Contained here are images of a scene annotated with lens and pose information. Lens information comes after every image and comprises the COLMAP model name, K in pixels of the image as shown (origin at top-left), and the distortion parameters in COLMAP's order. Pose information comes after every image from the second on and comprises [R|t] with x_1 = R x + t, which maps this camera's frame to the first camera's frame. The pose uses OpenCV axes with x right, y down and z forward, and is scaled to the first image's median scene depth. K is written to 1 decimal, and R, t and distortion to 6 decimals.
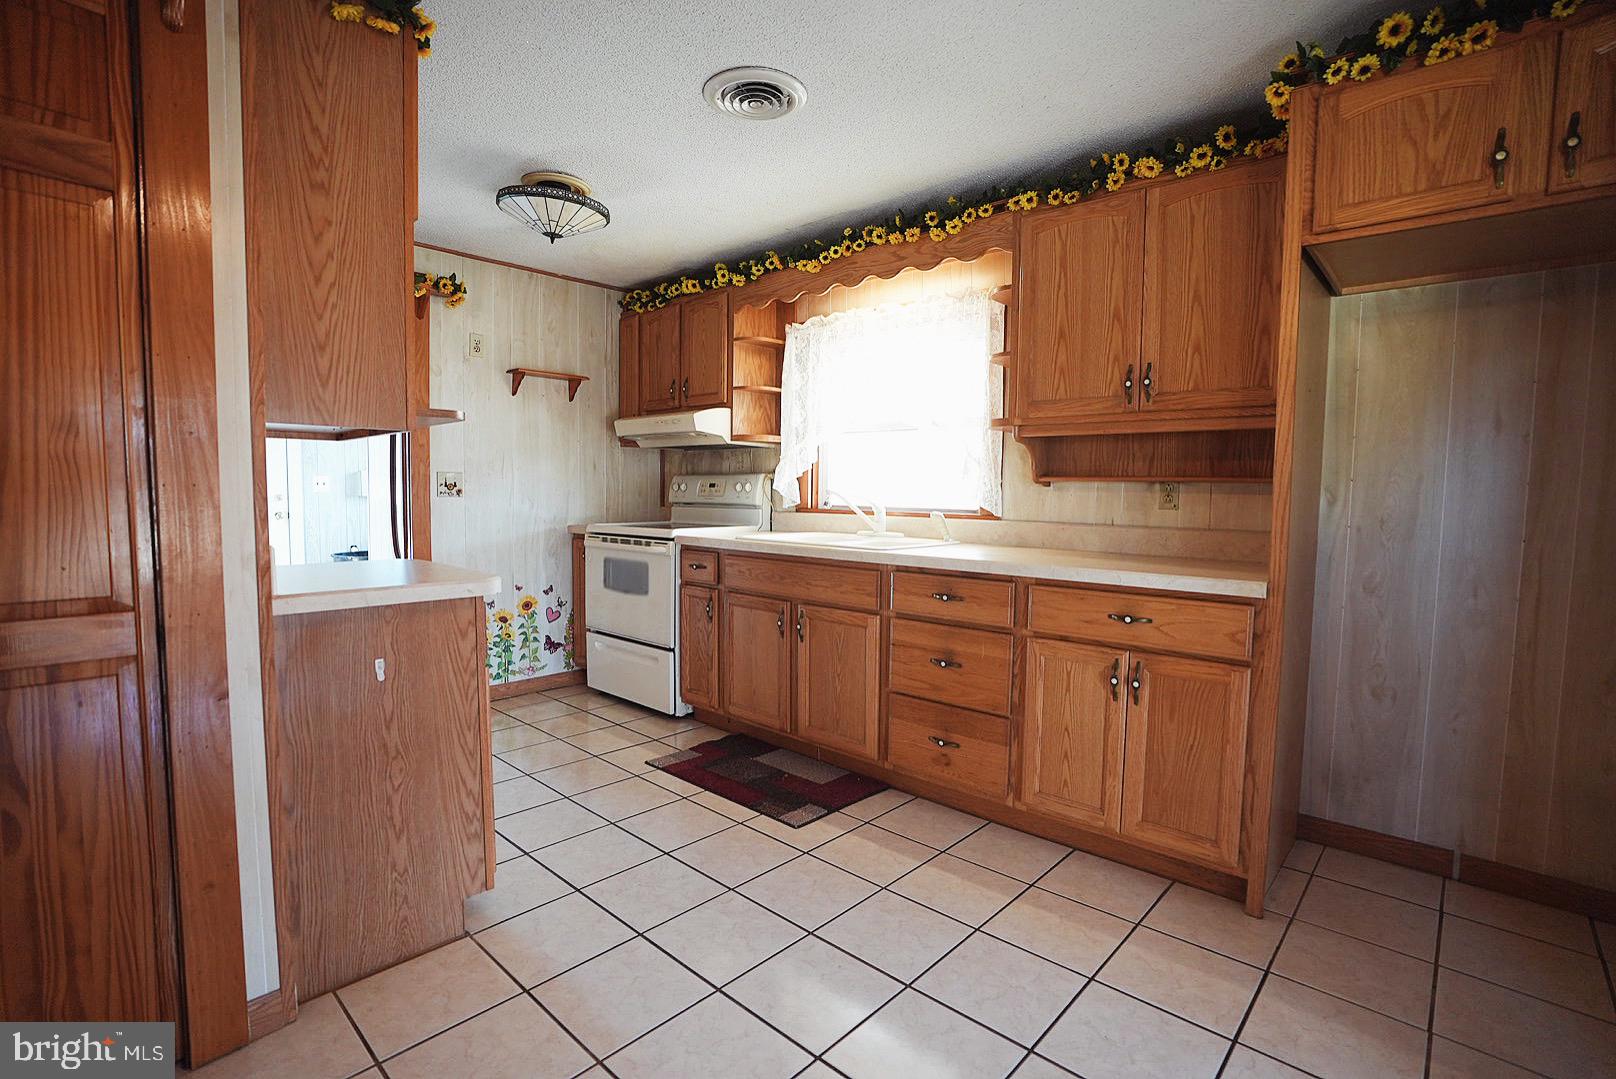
lens RADIAL K [[751.1, 0, 819.2], [0, 751.1, 549.3], [0, 0, 1]] dist [-0.075609, 0.032114]
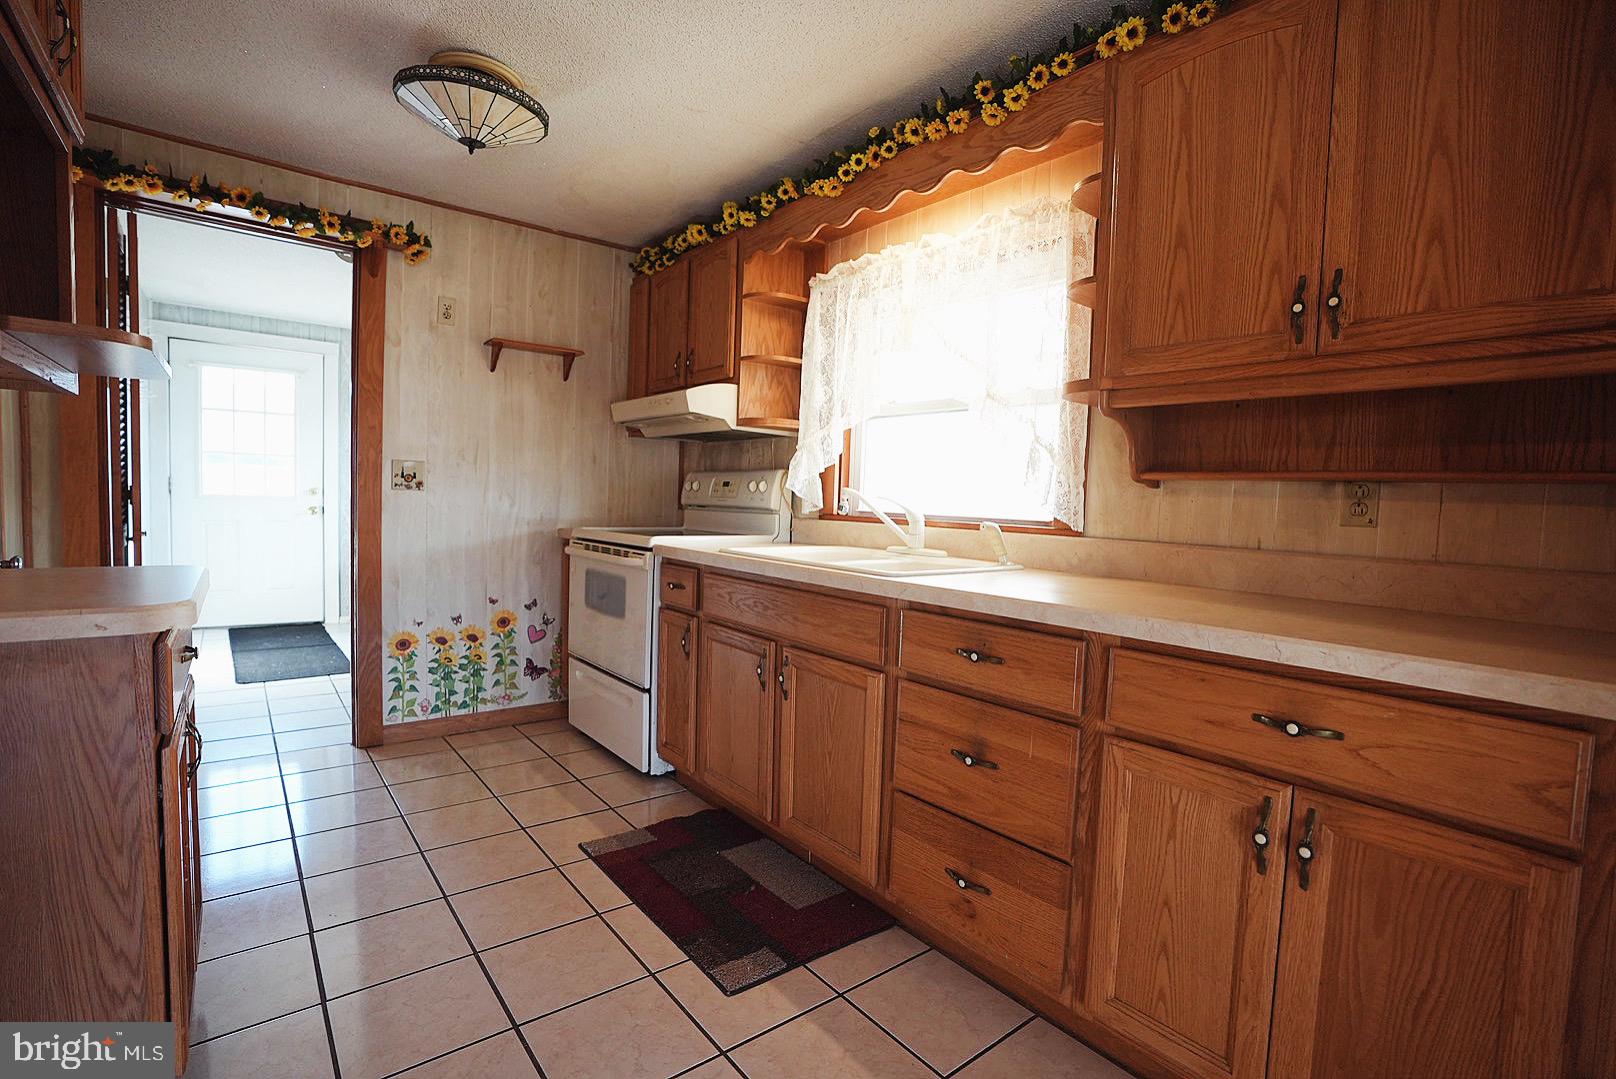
lens RADIAL K [[751.6, 0, 814.8], [0, 751.6, 550.6], [0, 0, 1]] dist [-0.073937, 0.030248]
pose [[0.988154, 0.032253, -0.150041, 0.103816], [-0.034321, 0.999348, -0.011215, -0.010602], [0.149581, 0.016232, 0.988616, 0.293356]]
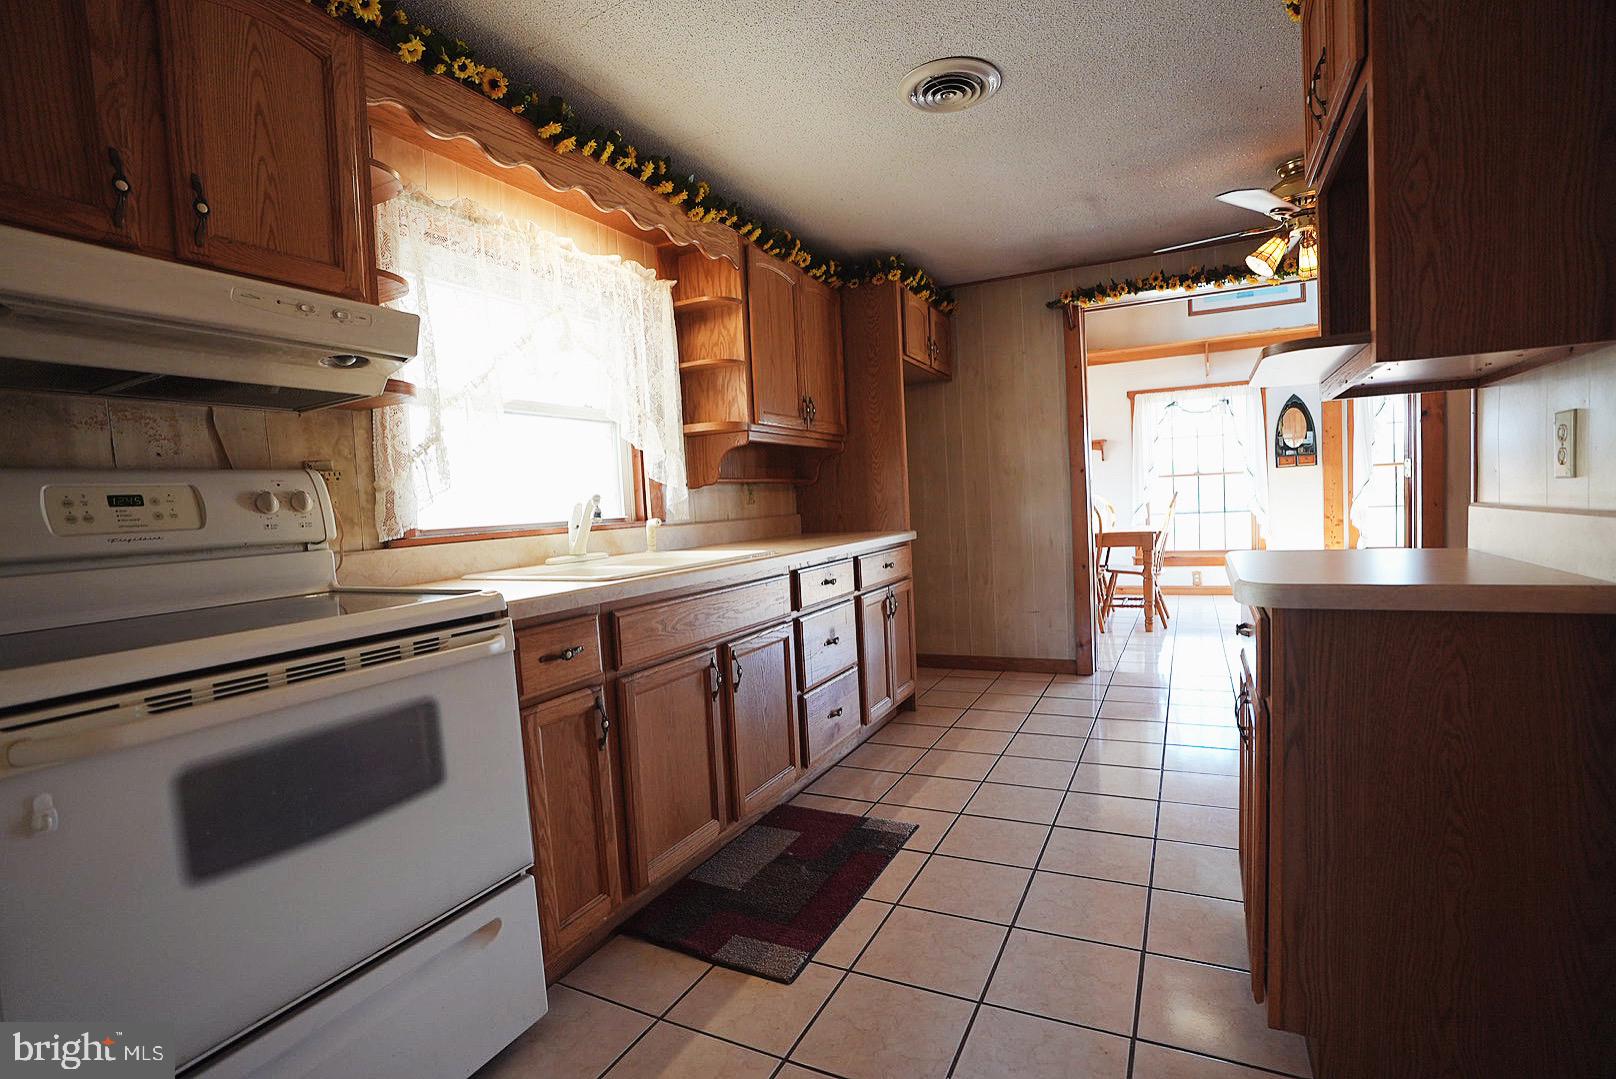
lens RADIAL K [[751.1, 0, 819.2], [0, 751.1, 549.3], [0, 0, 1]] dist [-0.075609, 0.032114]
pose [[-0.271615, -0.062353, 0.960384, -0.740398], [0.120102, 0.987902, 0.098107, -0.079073], [-0.954883, 0.141992, -0.260840, 1.076564]]
